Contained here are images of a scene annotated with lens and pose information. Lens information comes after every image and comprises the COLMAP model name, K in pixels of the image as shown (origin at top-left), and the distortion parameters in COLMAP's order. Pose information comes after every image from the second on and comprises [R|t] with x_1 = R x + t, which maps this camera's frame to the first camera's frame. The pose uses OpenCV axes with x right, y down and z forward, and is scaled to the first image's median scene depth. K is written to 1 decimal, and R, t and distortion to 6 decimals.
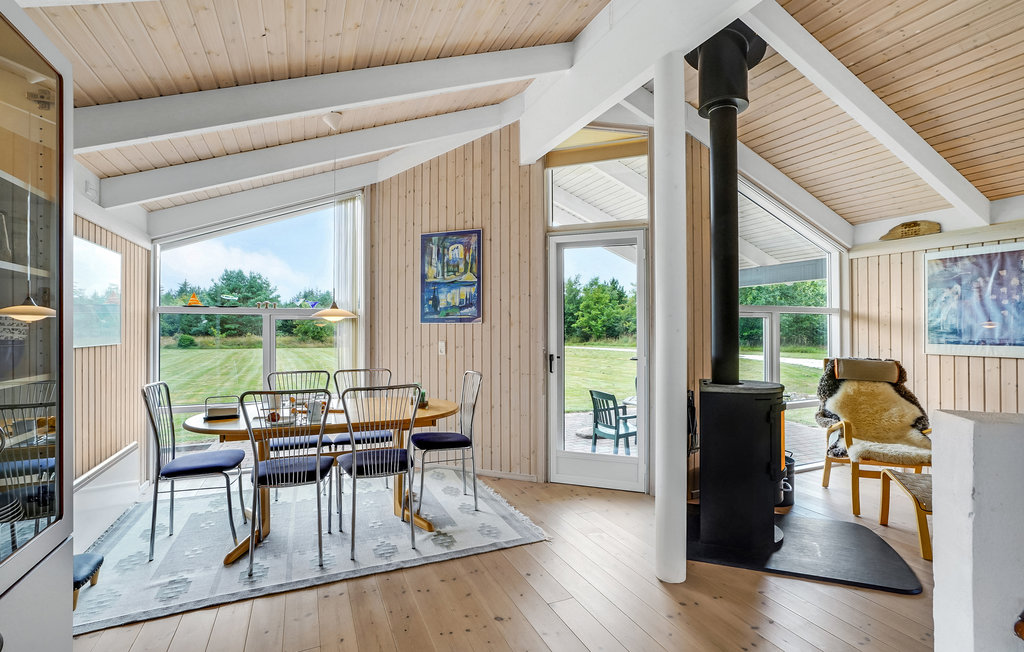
lens RADIAL K [[495.8, 0, 512.0], [0, 495.8, 326.0], [0, 0, 1]] dist [-0.002219, -0.000039]
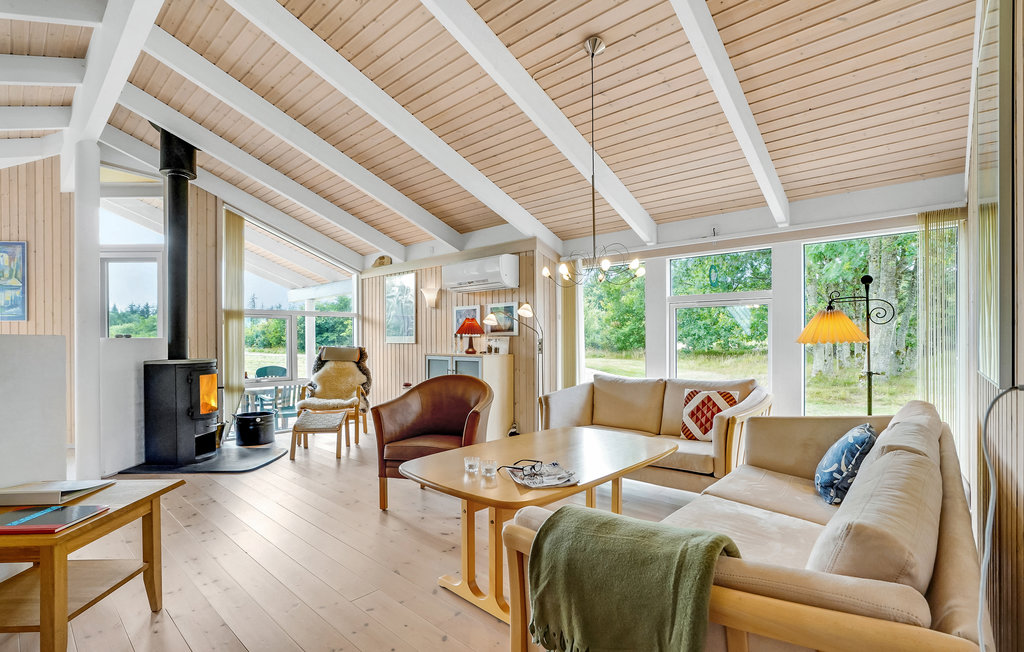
lens RADIAL K [[548.2, 0, 511.9], [0, 548.2, 340.2], [0, 0, 1]] dist [0.033803, 0.000319]
pose [[0.937628, -0.004233, 0.347614, 0.561887], [0.002631, 0.999984, 0.005079, 0.036298], [-0.347630, -0.003848, 0.937624, -0.670855]]
